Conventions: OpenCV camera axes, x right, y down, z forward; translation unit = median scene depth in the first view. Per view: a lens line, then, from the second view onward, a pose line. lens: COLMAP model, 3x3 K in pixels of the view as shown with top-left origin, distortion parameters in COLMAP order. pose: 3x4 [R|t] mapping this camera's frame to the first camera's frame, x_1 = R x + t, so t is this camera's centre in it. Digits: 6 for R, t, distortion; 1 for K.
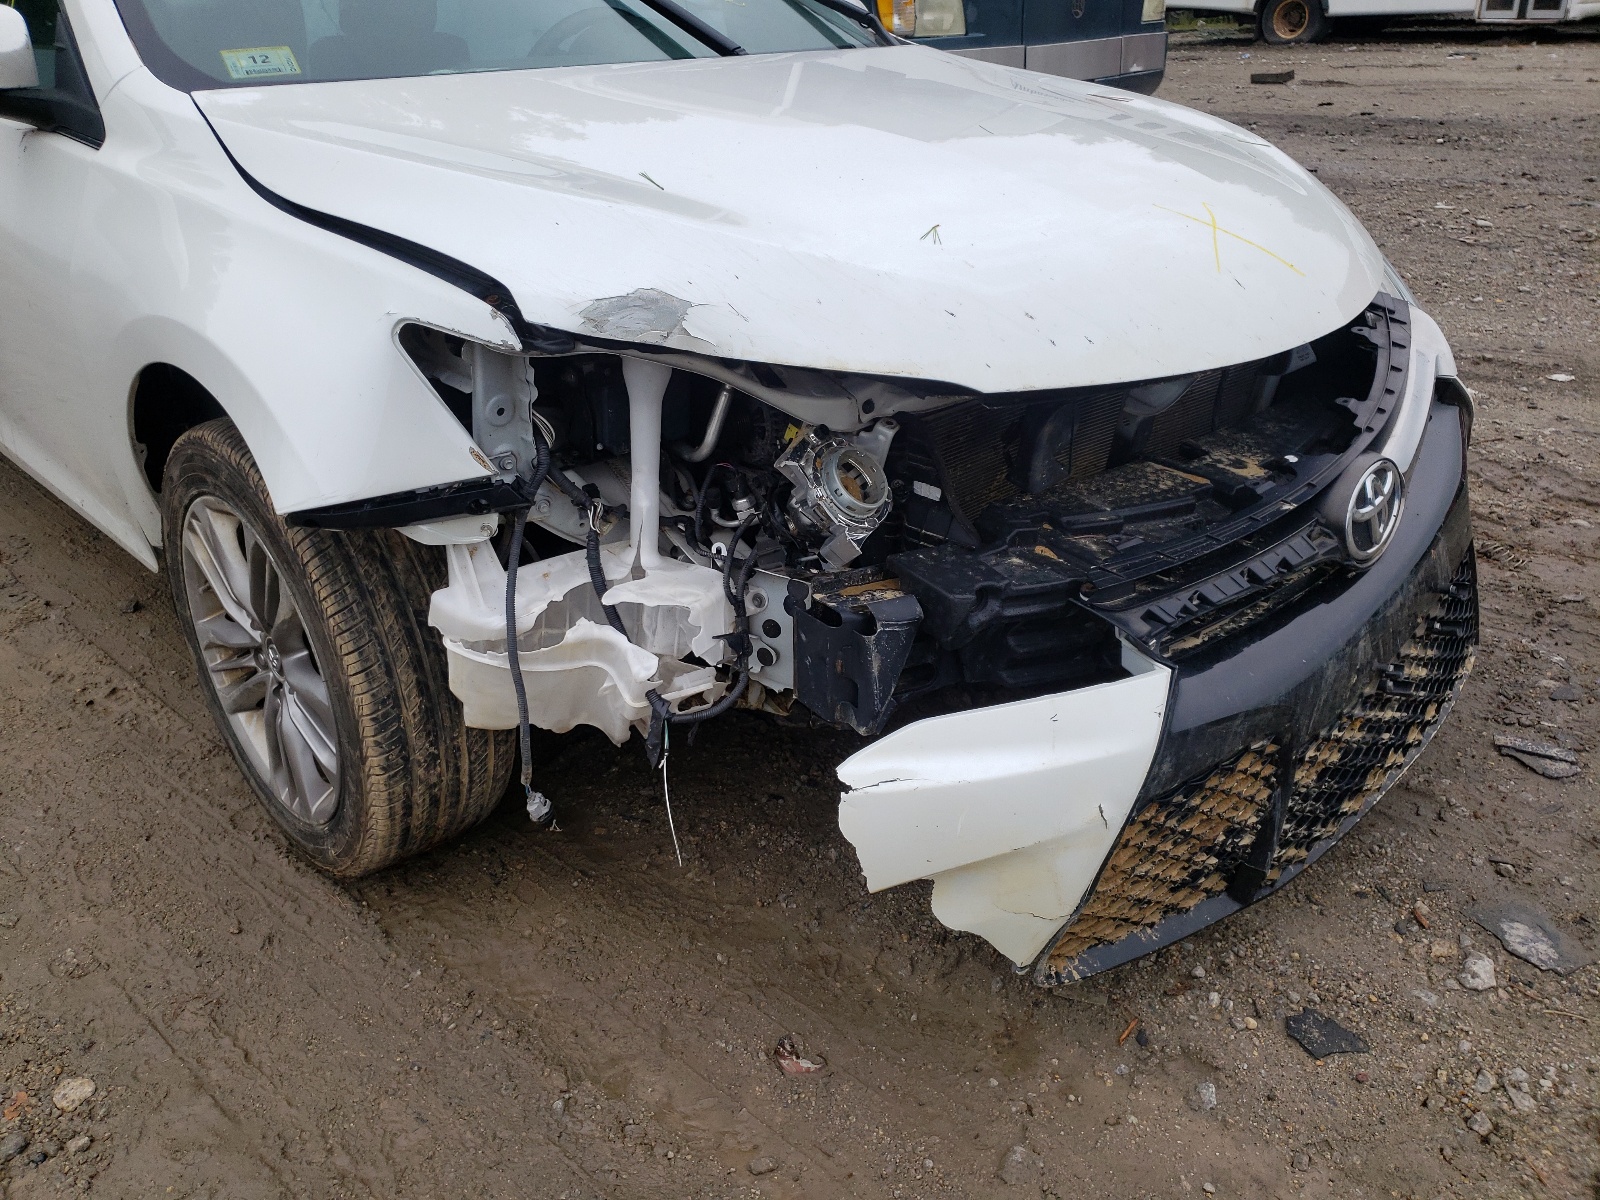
lens RADIAL K [[1260.0, 0, 800.0], [0, 1260.0, 600.0], [0, 0, 1]] dist [-0.002840, 0.053141]
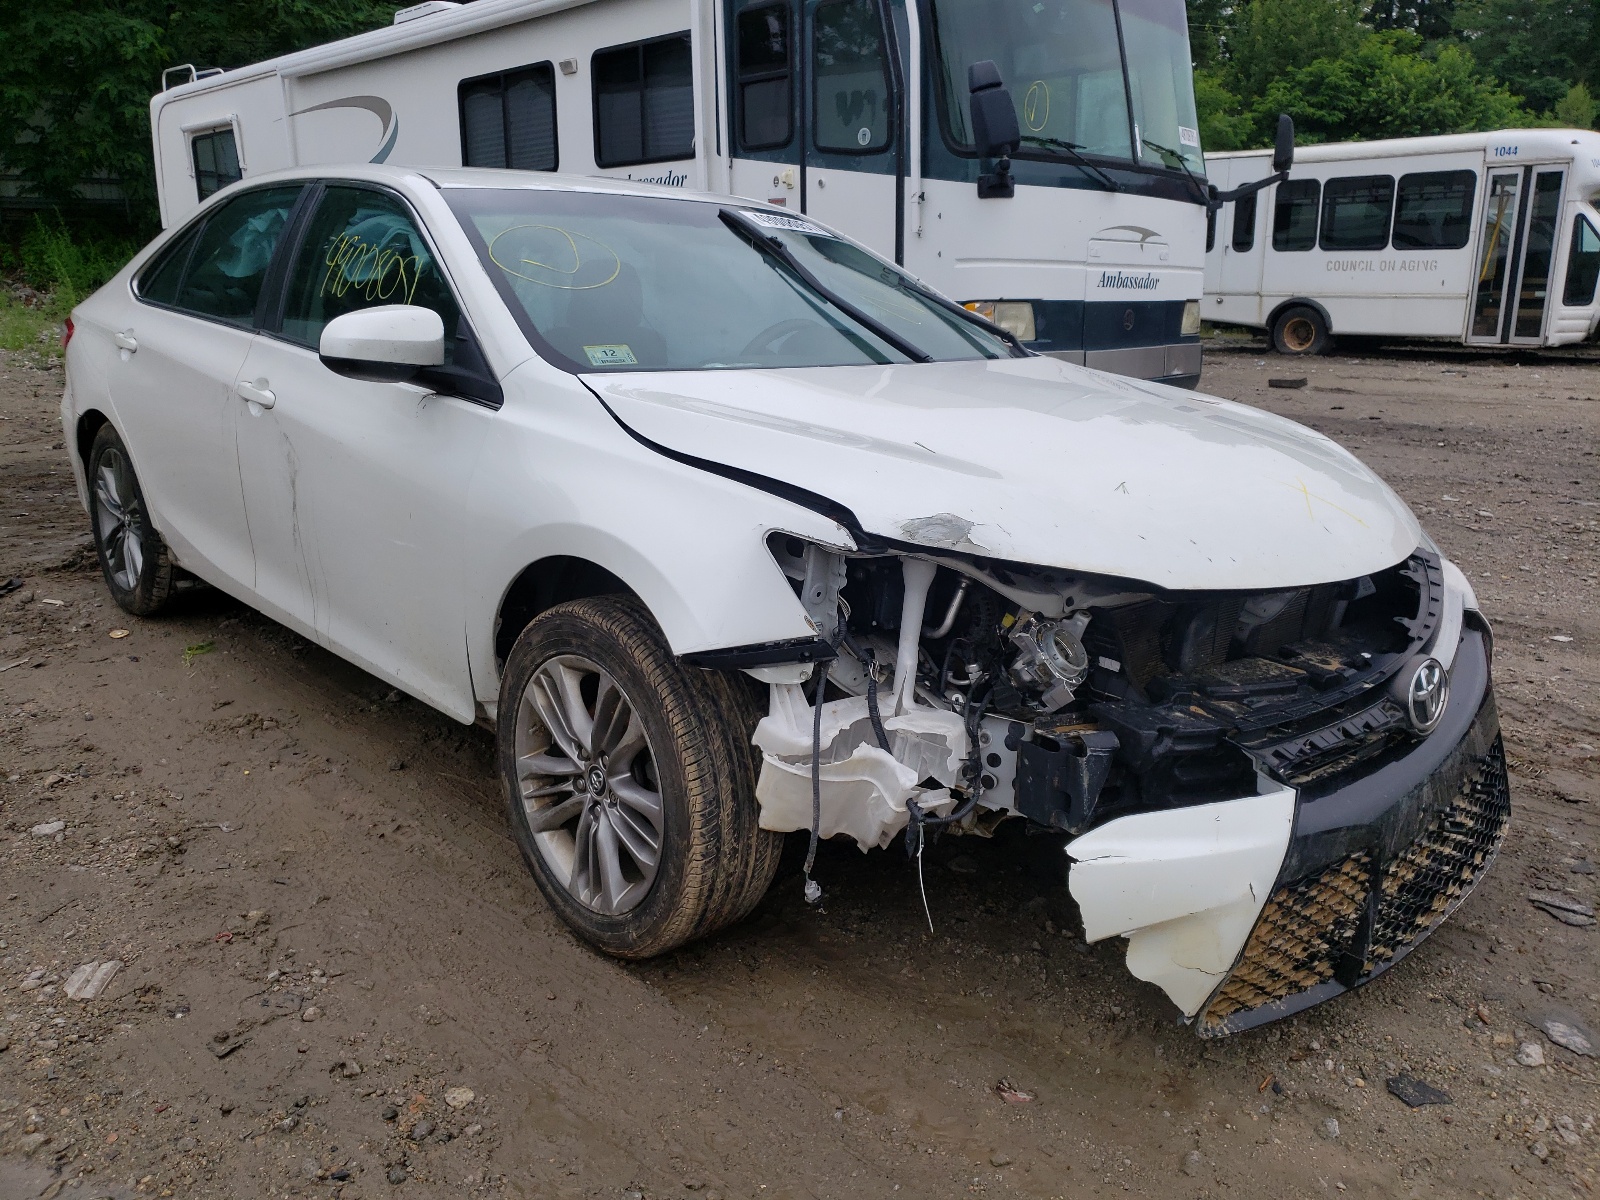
lens RADIAL K [[1367.1, 0, 800.0], [0, 1367.1, 600.0], [0, 0, 1]] dist [-0.014273, 0.092188]
pose [[0.998997, 0.040853, 0.018337, -0.258926], [-0.036016, 0.976373, -0.213072, 0.168956], [-0.026608, 0.212198, 0.976864, -0.460050]]
